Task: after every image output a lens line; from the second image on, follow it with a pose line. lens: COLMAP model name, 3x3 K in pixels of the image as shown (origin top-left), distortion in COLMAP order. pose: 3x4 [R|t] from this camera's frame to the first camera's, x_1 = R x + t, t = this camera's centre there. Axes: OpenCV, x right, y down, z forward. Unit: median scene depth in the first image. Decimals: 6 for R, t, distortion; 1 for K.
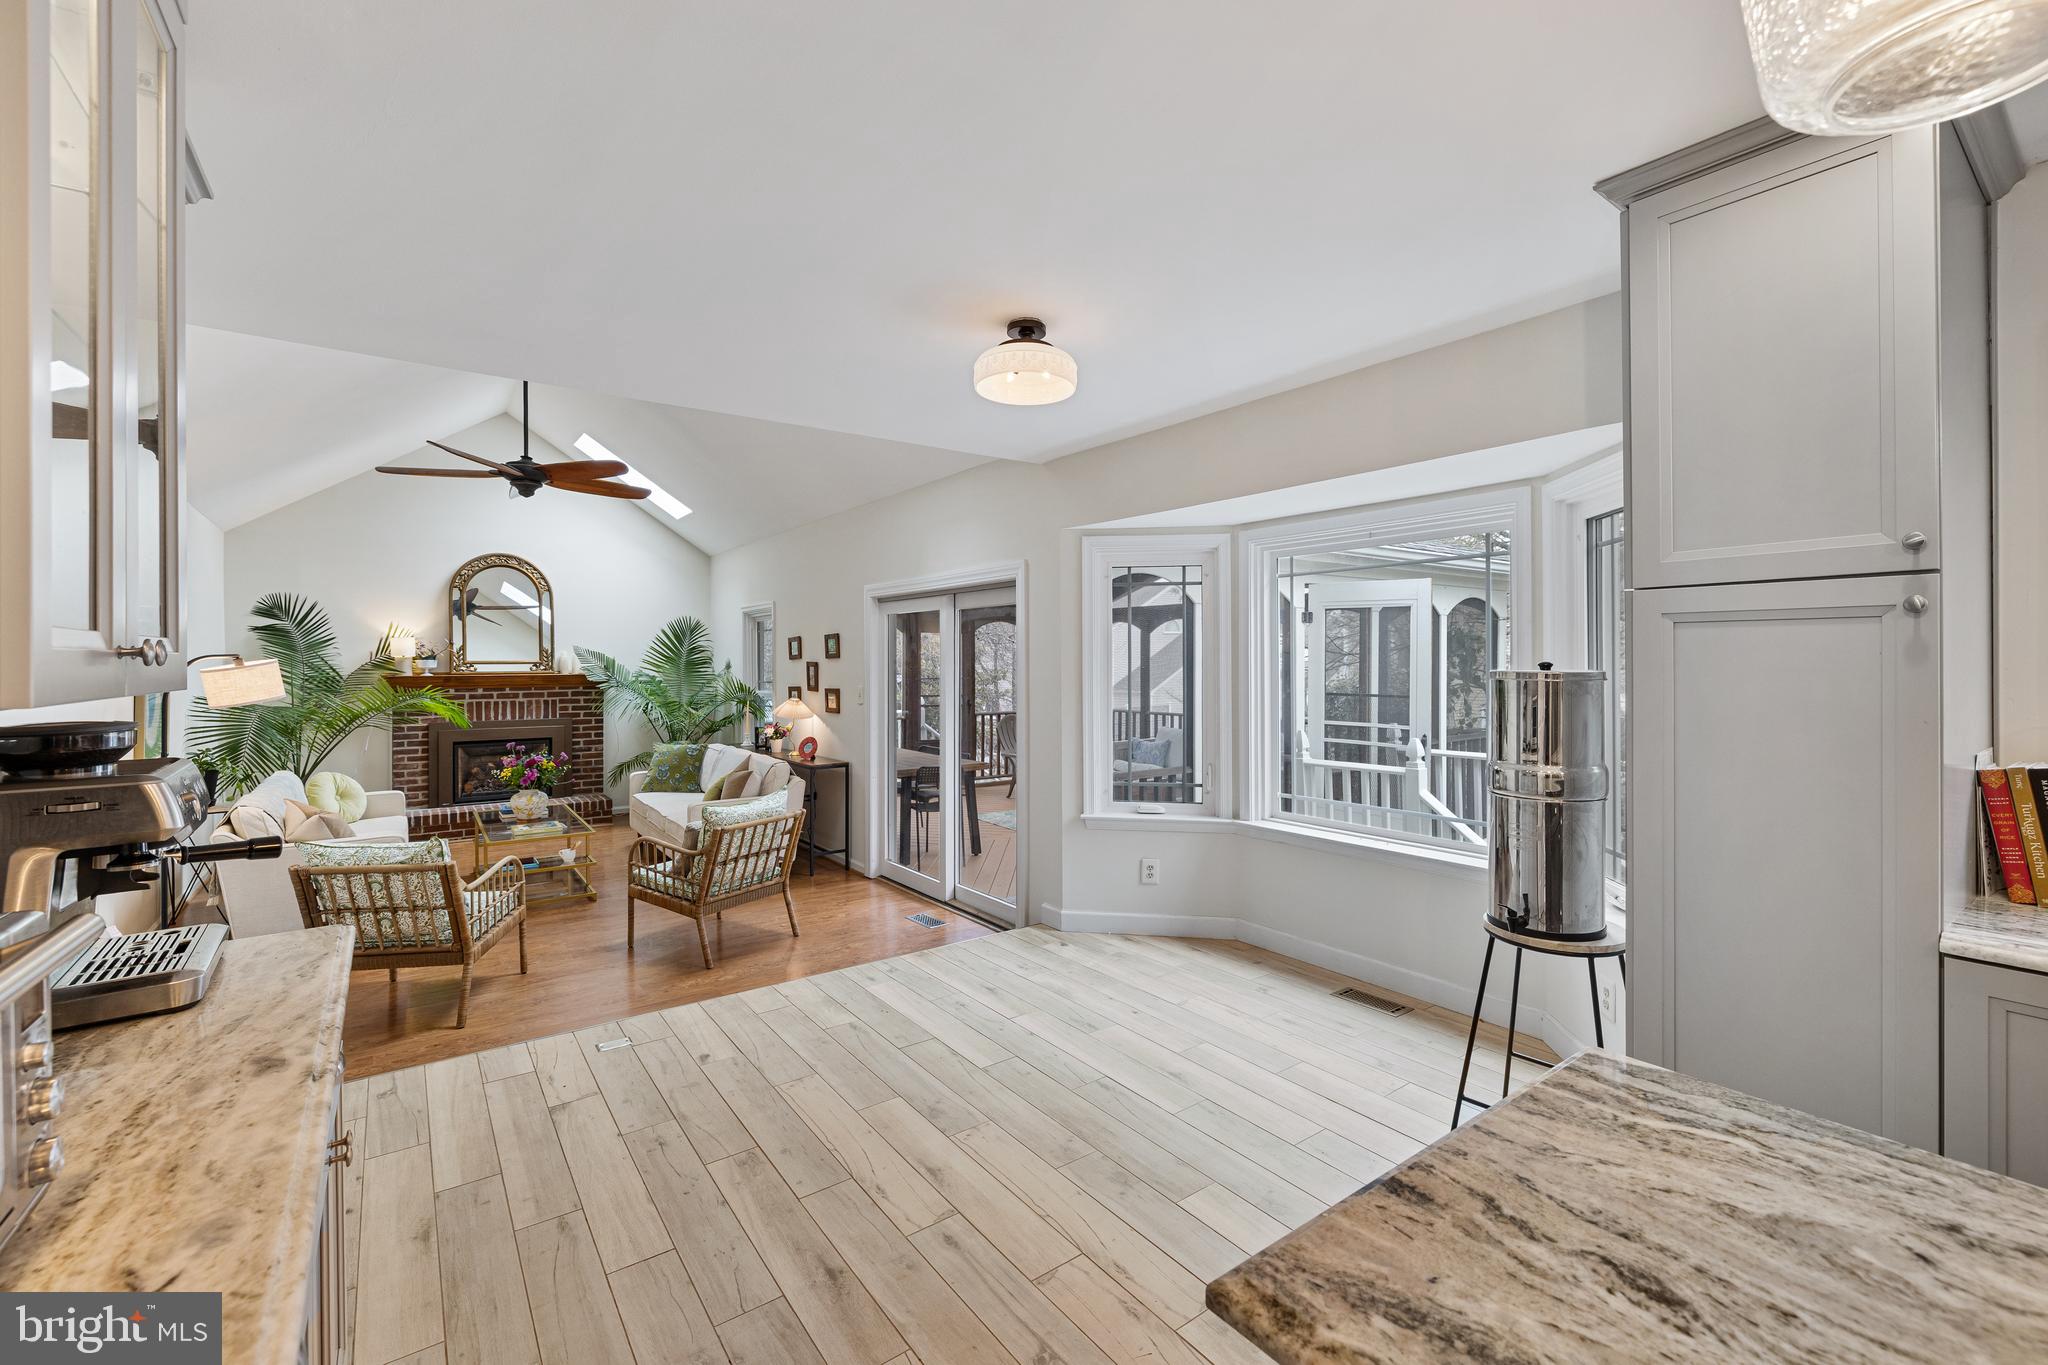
lens RADIAL K [[865.7, 0, 1021.0], [0, 865.7, 664.2], [0, 0, 1]] dist [0.002220, -0.001351]
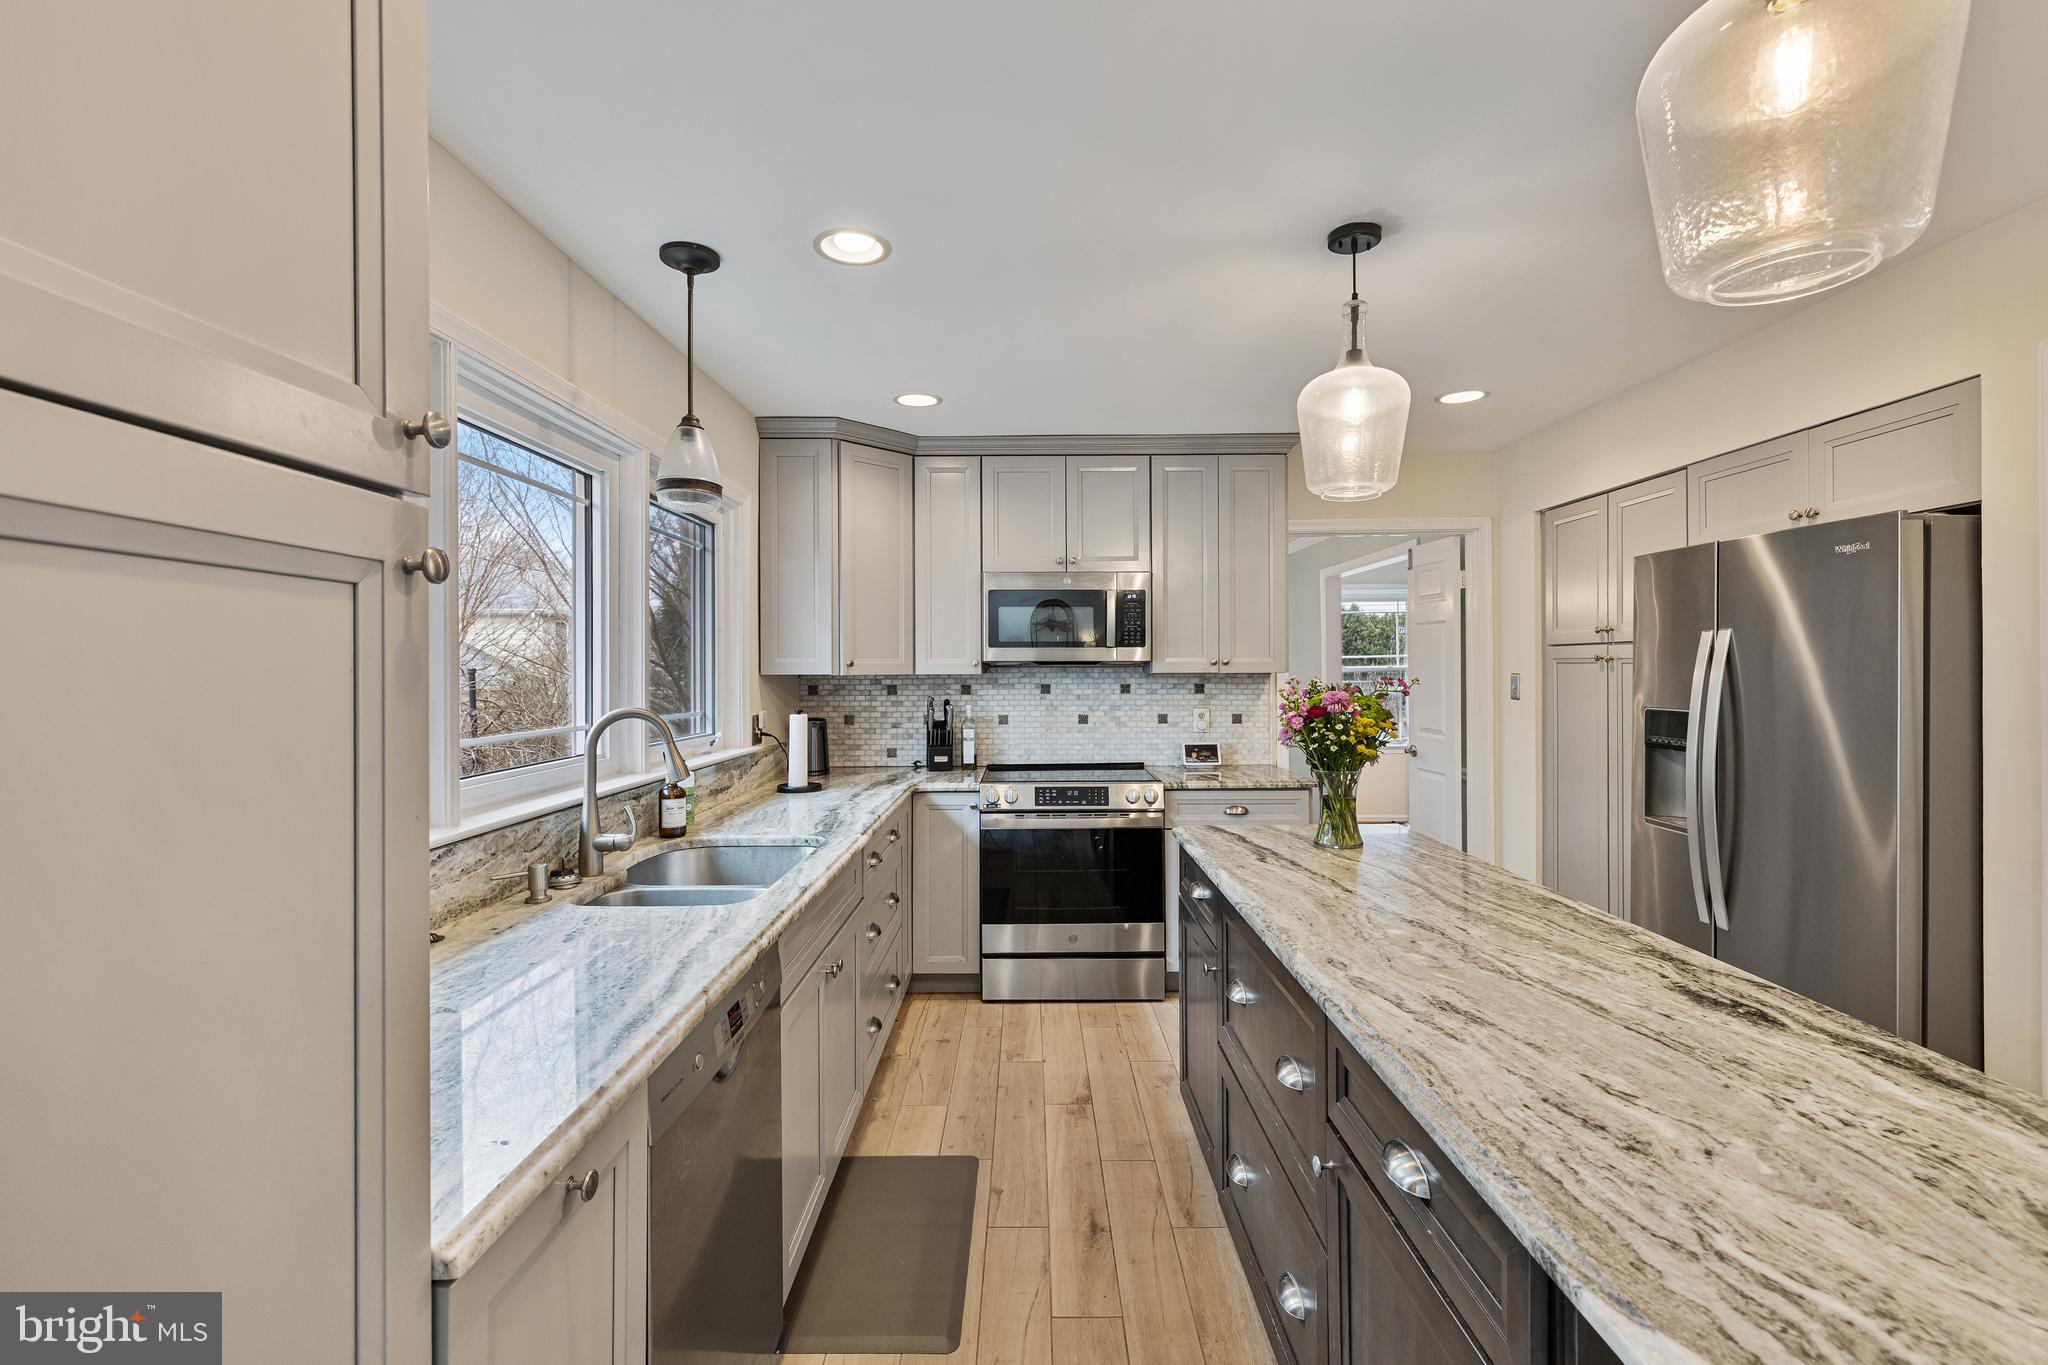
lens RADIAL K [[865.7, 0, 1020.5], [0, 865.7, 671.7], [0, 0, 1]] dist [0.002220, -0.001351]
pose [[-0.803847, 0.006446, 0.594801, 0.104611], [0.010734, 0.999936, 0.003670, -0.002219], [-0.594739, 0.009334, -0.803864, 0.247925]]
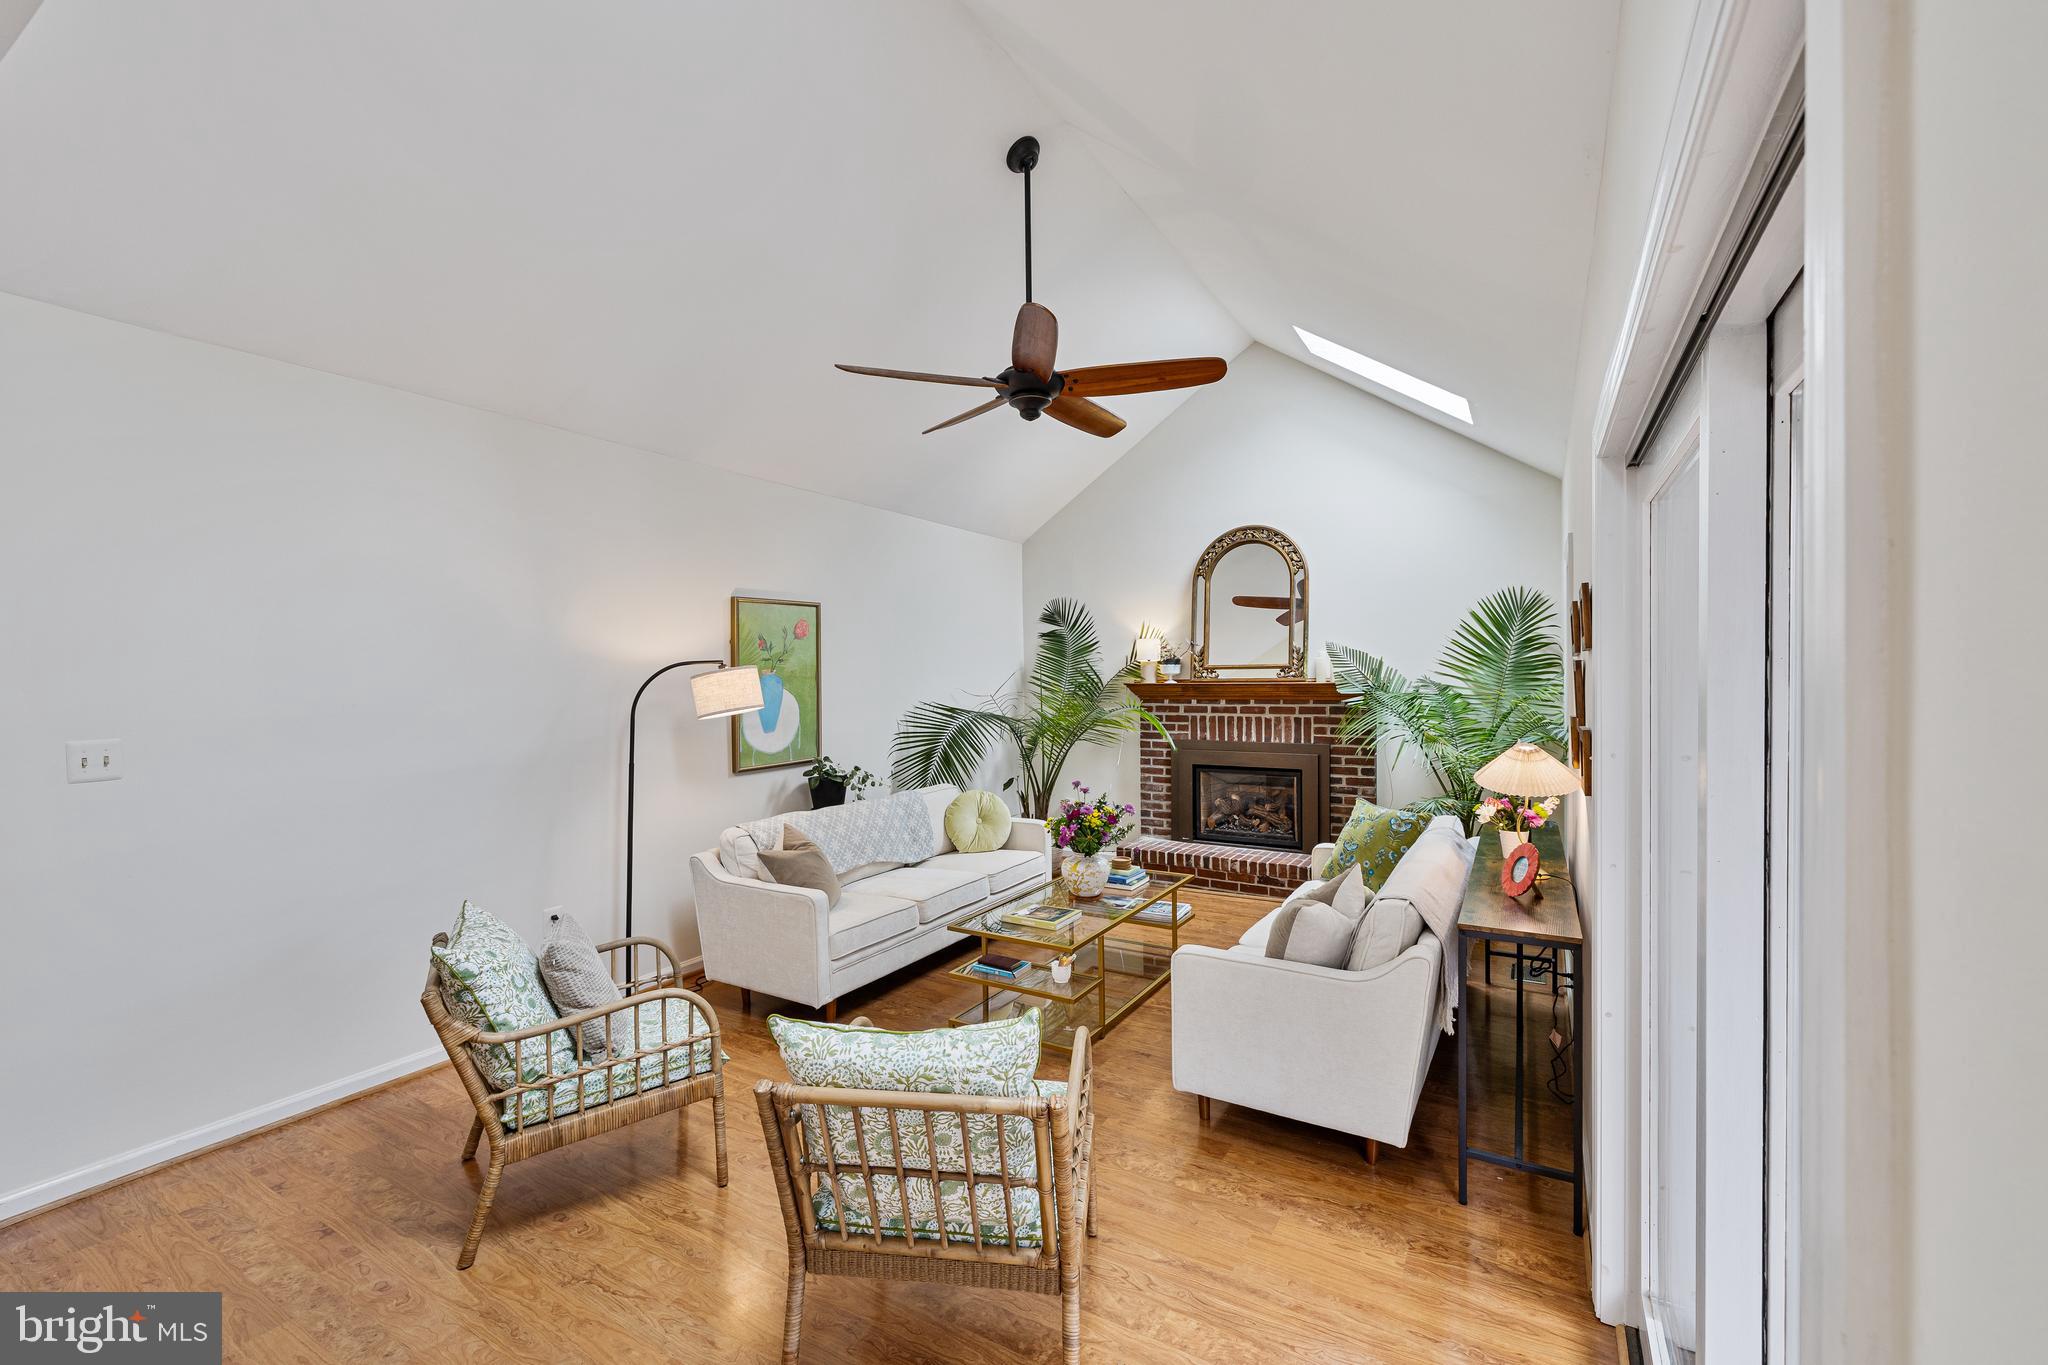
lens RADIAL K [[865.7, 0, 1037.2], [0, 865.7, 680.3], [0, 0, 1]] dist [0.002220, -0.001351]
pose [[0.399123, 0.006901, -0.916871, 0.040803], [0.006416, 0.999926, 0.010319, 0.001001], [0.916875, -0.010001, 0.399049, 0.601287]]
